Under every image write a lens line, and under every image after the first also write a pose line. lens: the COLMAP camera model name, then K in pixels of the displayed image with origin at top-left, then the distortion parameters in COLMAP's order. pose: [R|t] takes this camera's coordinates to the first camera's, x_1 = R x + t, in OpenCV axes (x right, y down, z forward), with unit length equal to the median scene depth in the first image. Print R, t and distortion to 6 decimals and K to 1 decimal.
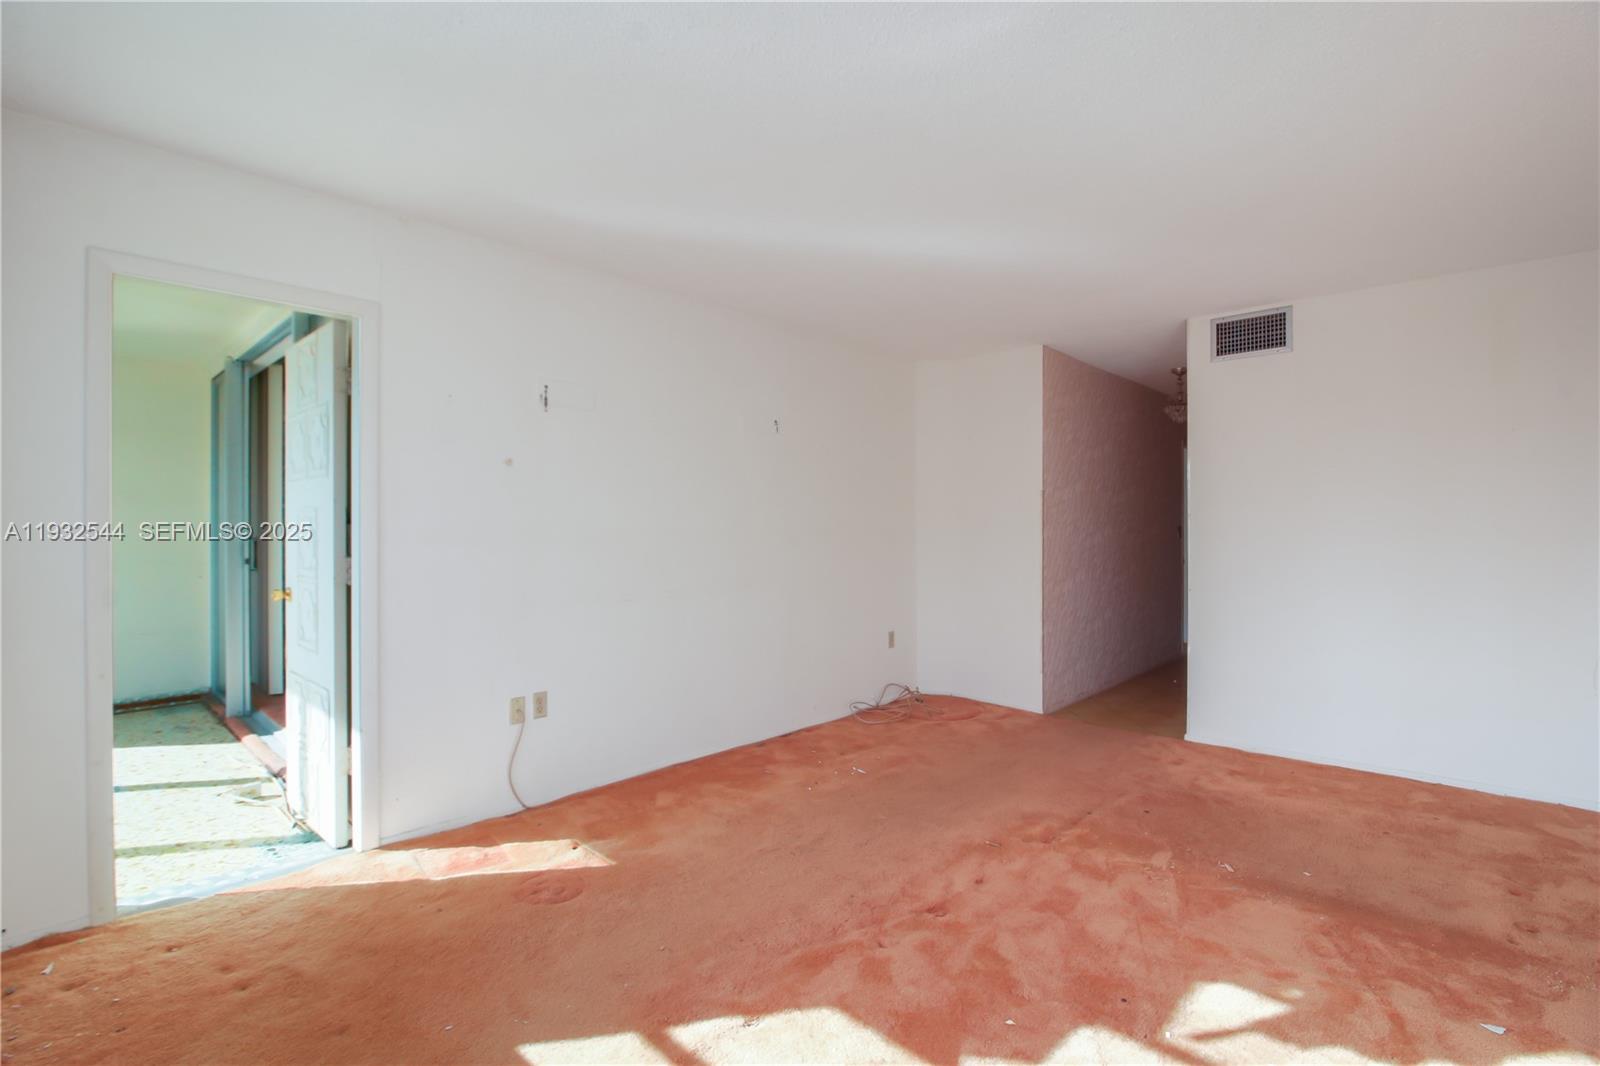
lens RADIAL K [[738.1, 0, 808.4], [0, 738.1, 537.4], [0, 0, 1]] dist [0.007879, -0.016357]
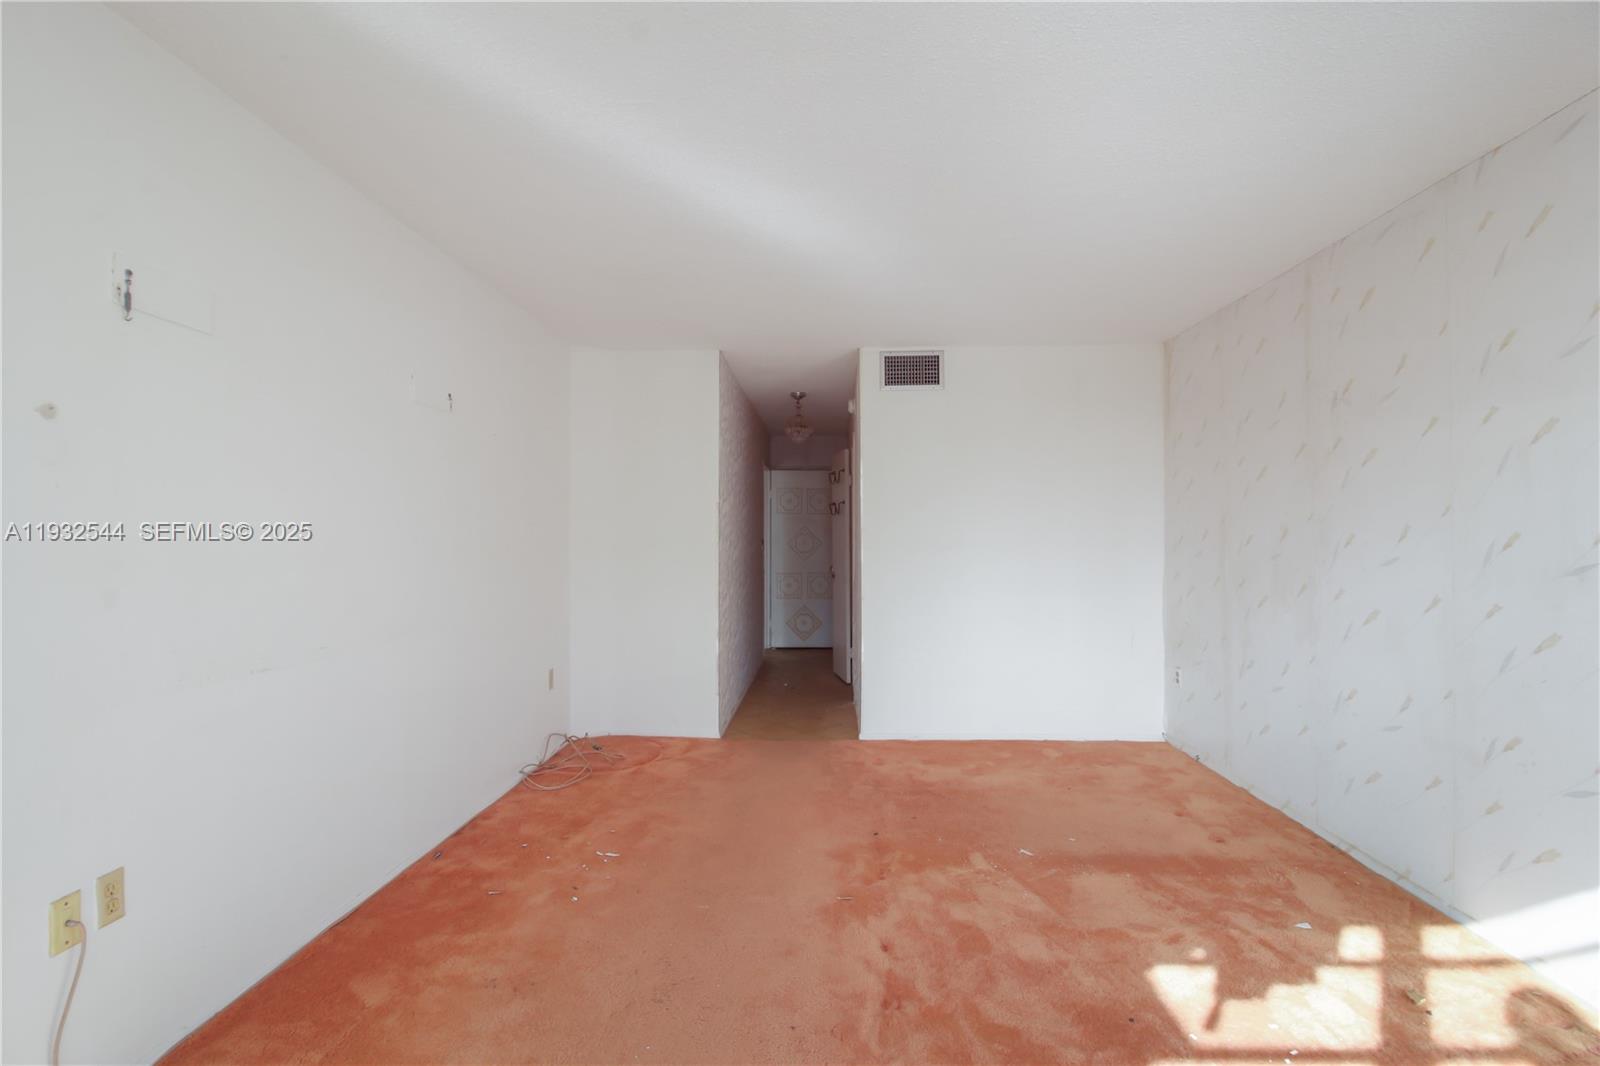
lens RADIAL K [[738.1, 0, 808.4], [0, 738.1, 537.4], [0, 0, 1]] dist [0.007879, -0.016357]
pose [[0.763589, -0.001526, 0.645701, -0.289218], [0.013460, 0.999818, -0.013554, -0.005830], [-0.645562, 0.019041, 0.763470, 0.276697]]
